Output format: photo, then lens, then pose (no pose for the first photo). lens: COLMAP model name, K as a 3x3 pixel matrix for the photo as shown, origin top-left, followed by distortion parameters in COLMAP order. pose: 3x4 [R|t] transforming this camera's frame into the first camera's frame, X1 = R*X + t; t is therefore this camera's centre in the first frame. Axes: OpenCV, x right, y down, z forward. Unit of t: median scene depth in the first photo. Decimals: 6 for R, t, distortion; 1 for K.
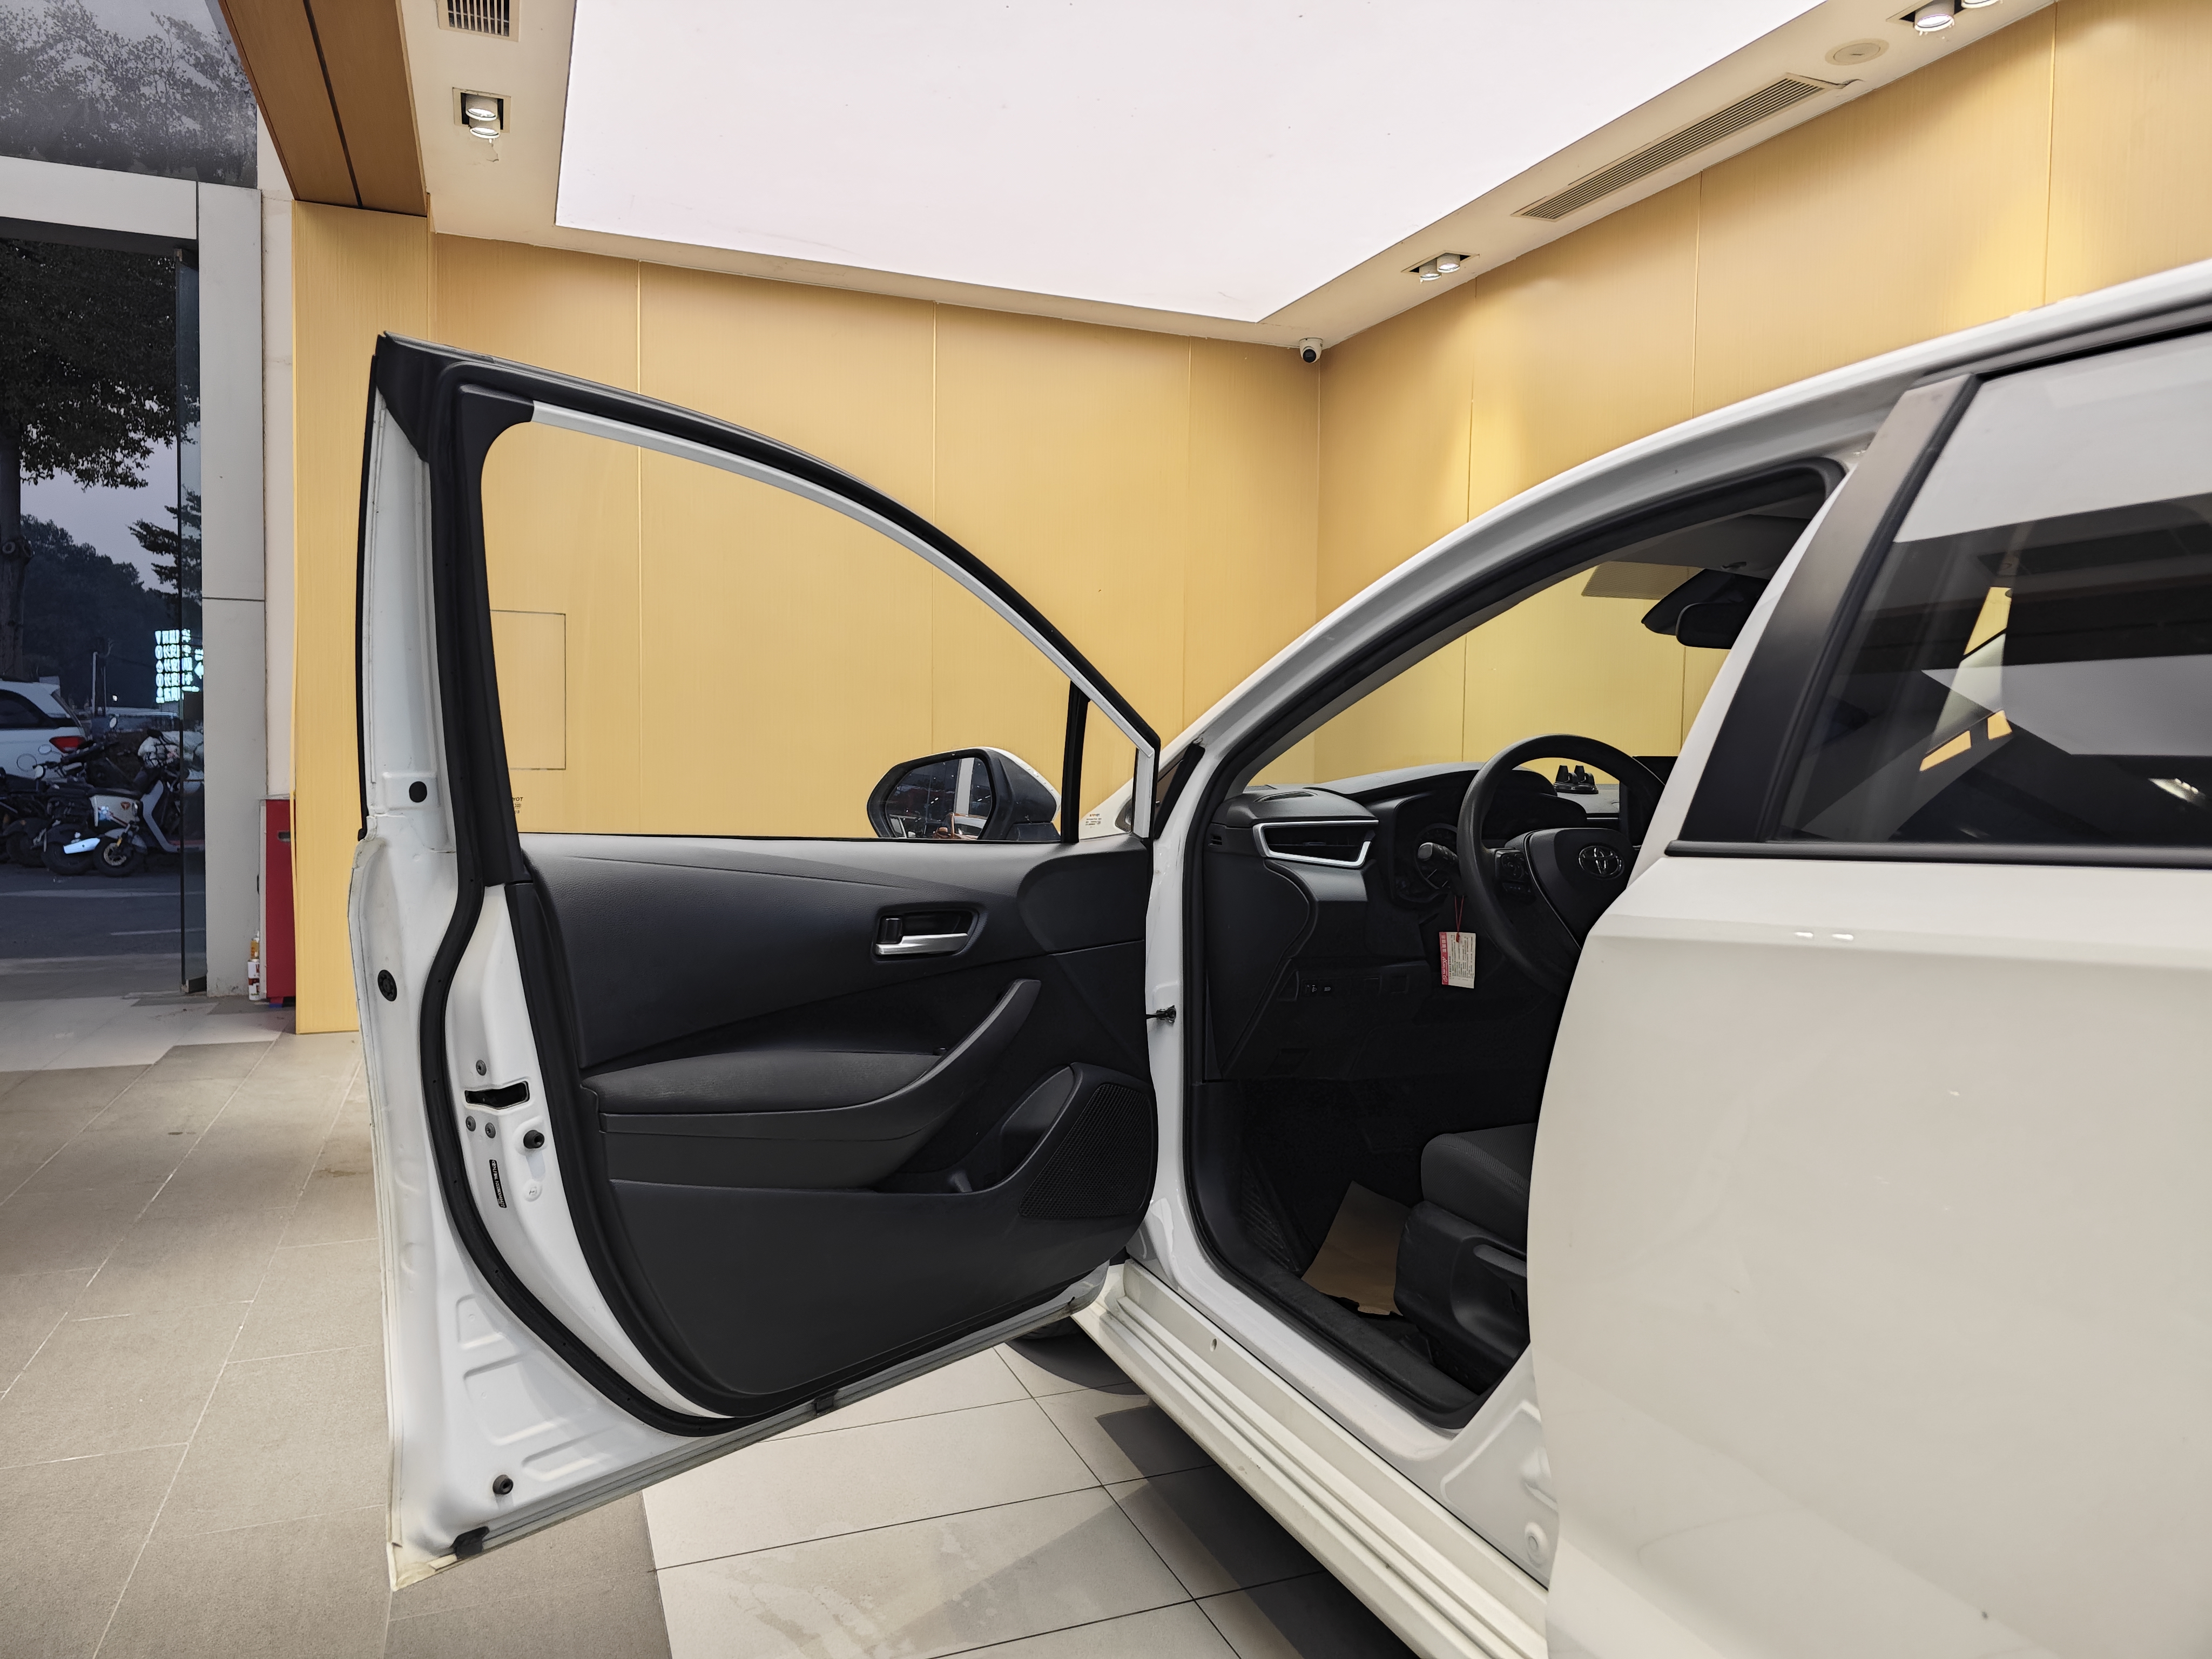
lens RADIAL K [[1494.4, 0, 1108.6], [0, 1494.4, 819.6], [0, 0, 1]] dist [0.026247, -0.031259]
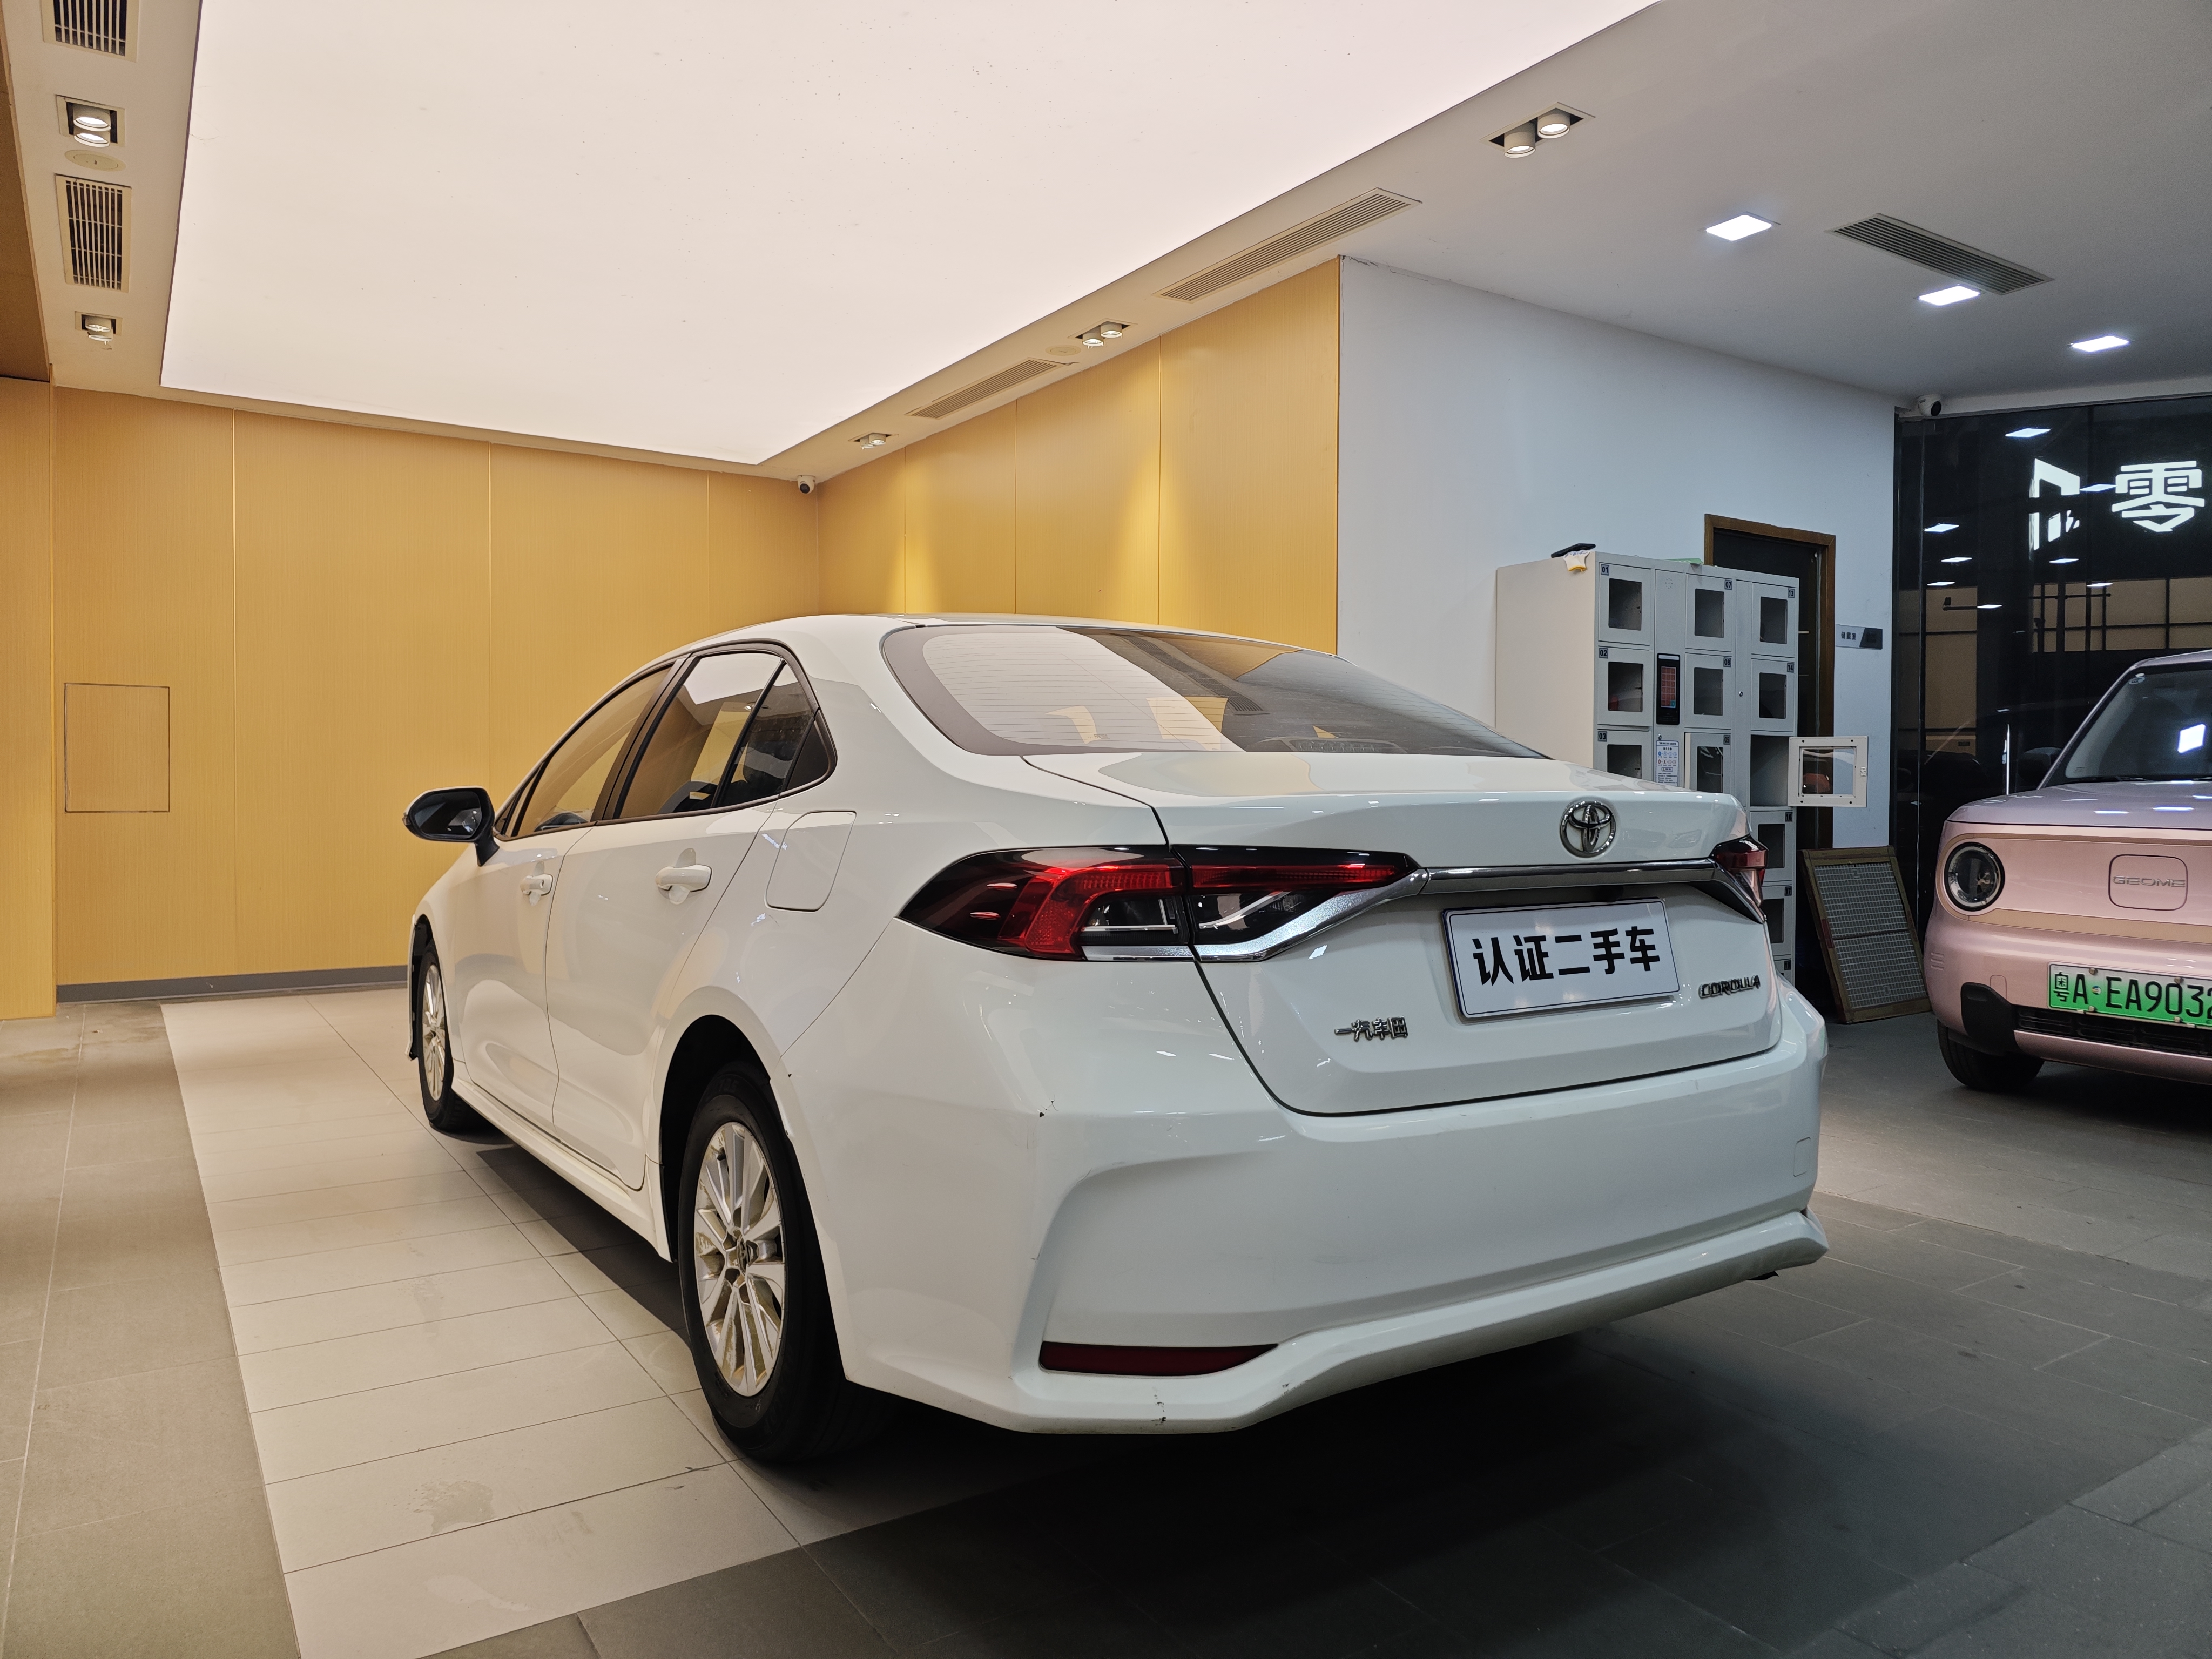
lens RADIAL K [[1498.6, 0, 1118.3], [0, 1498.6, 822.7], [0, 0, 1]] dist [0.035759, -0.045486]
pose [[0.979215, -0.014216, 0.202328, 0.077990], [0.019205, 0.999557, -0.022716, 0.009698], [-0.201915, 0.026130, 0.979054, -0.194703]]
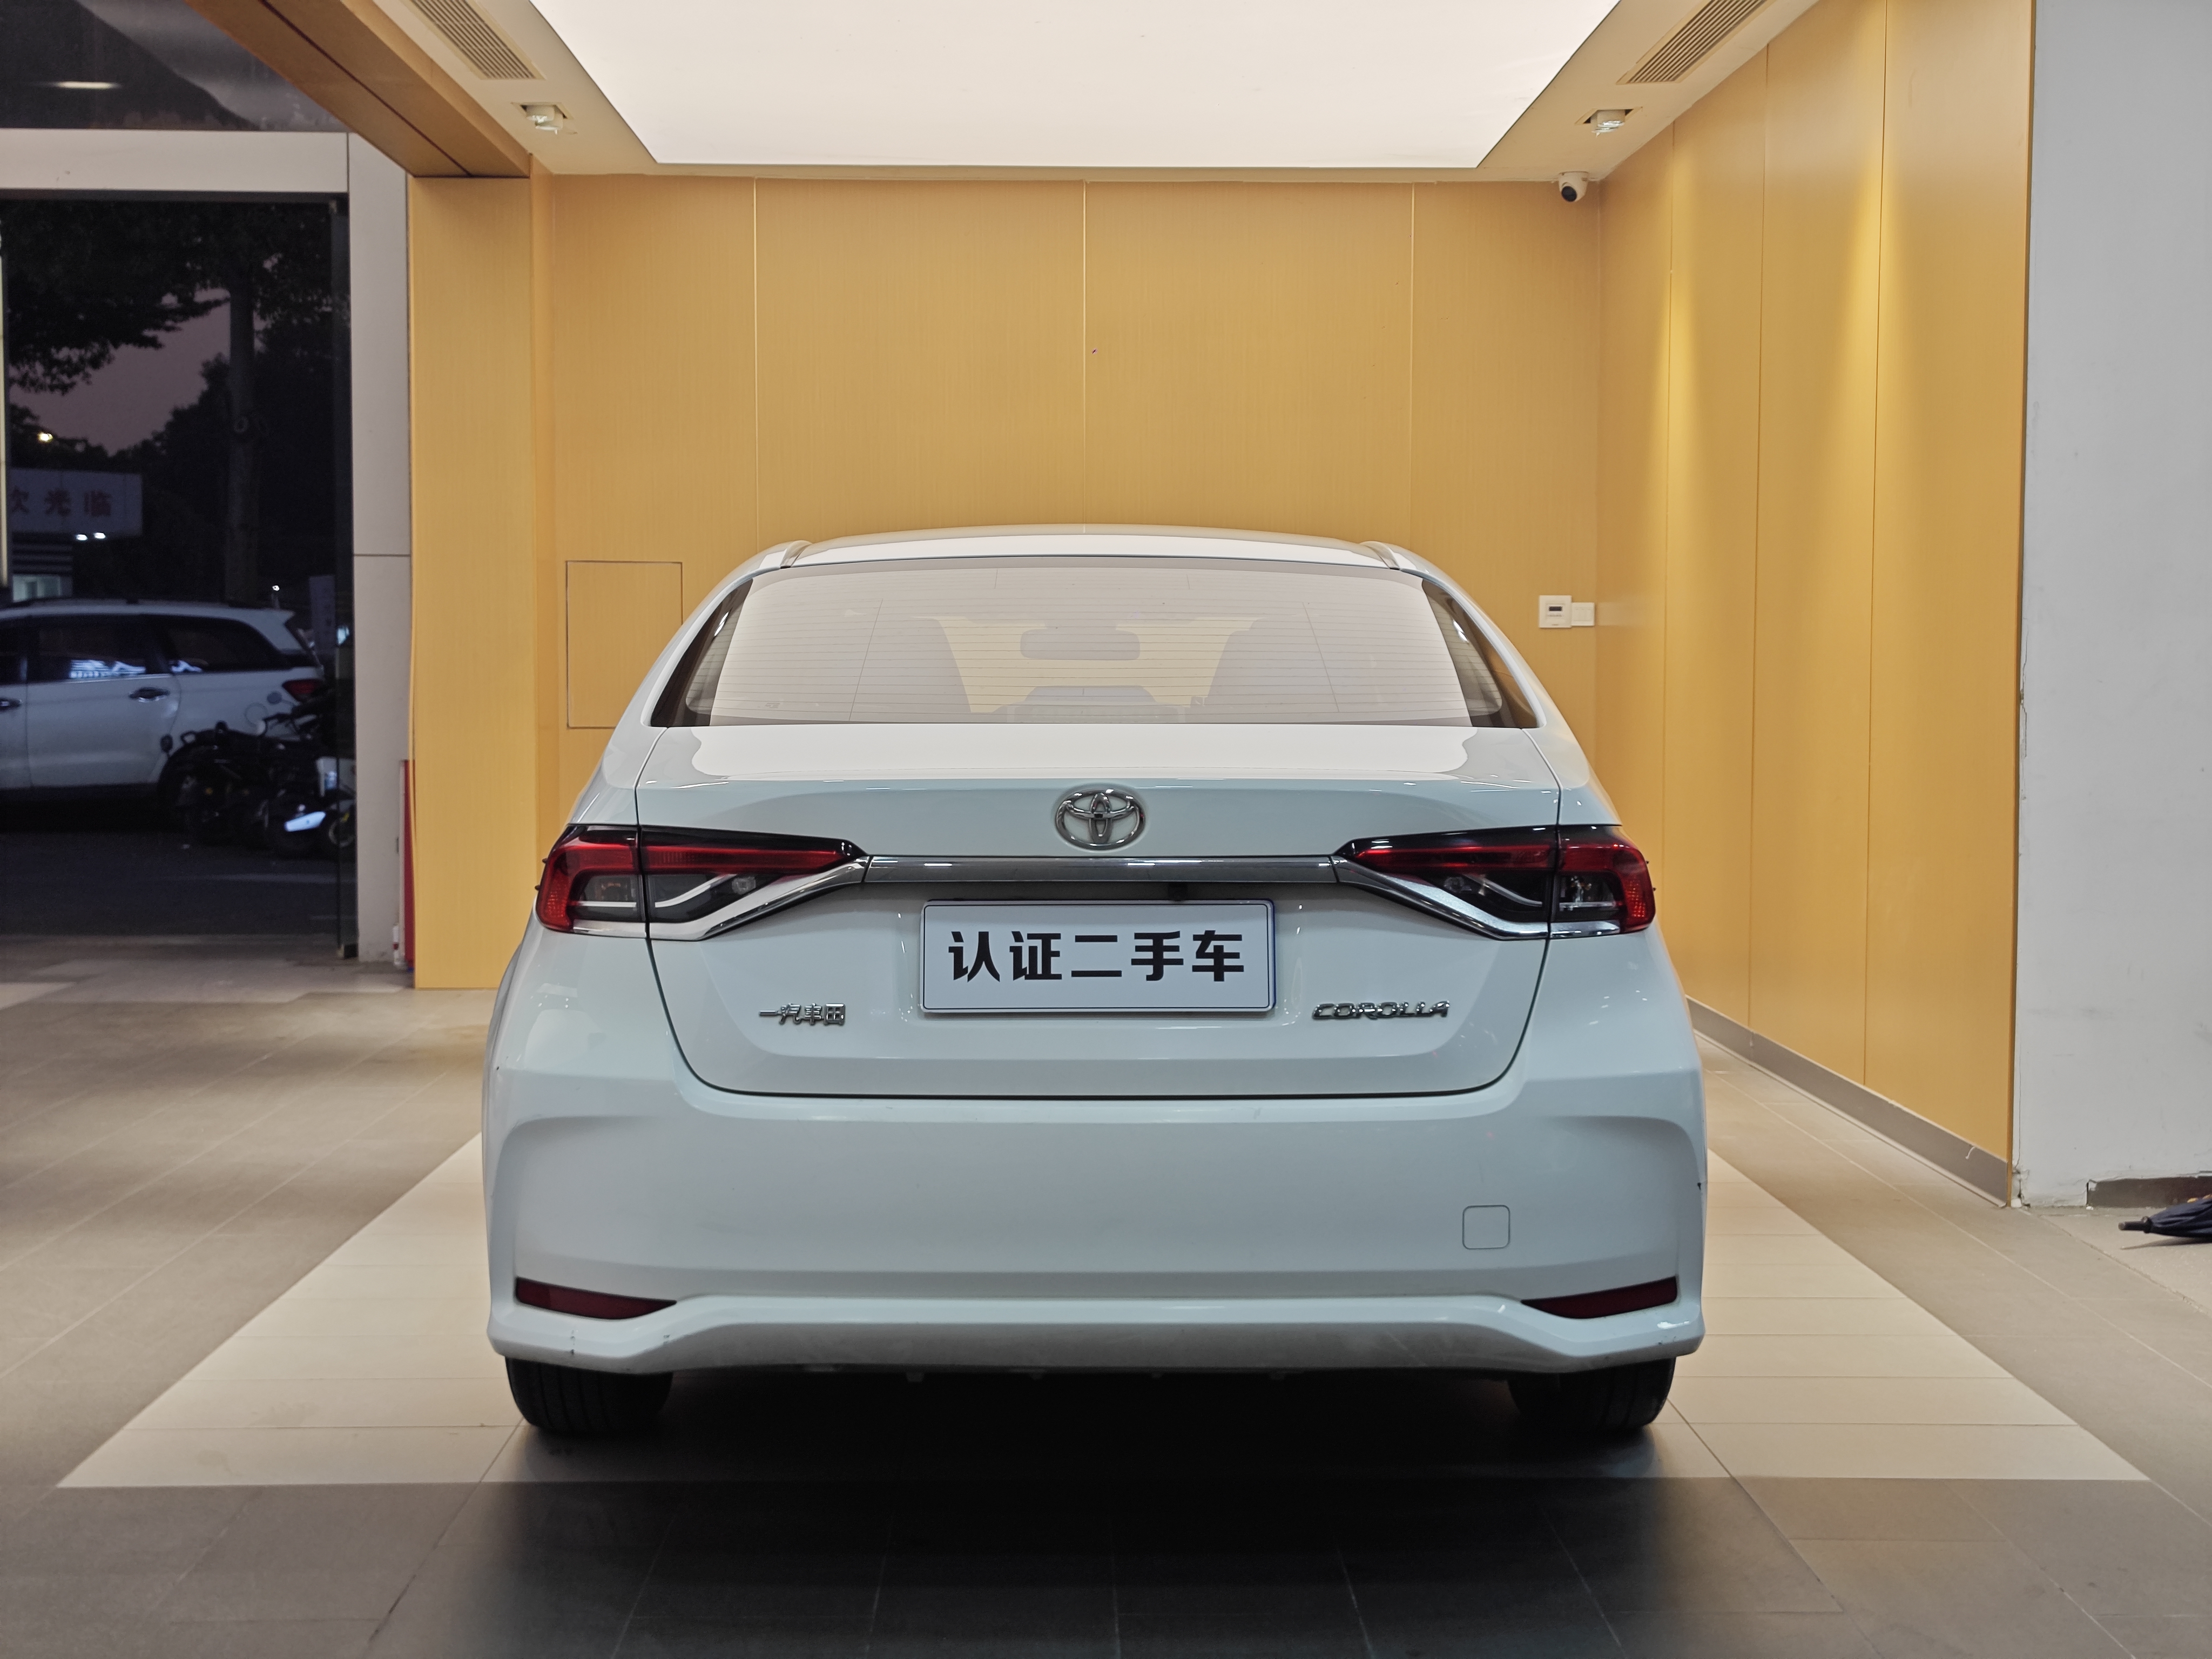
lens RADIAL K [[2972.8, 0, 1089.4], [0, 2972.8, 825.7], [0, 0, 1]] dist [0.220268, -0.800457]
pose [[0.931652, 0.007557, -0.363272, 0.279355], [-0.005198, 0.999959, 0.007469, 0.005865], [0.363313, -0.005070, 0.931653, -0.328741]]
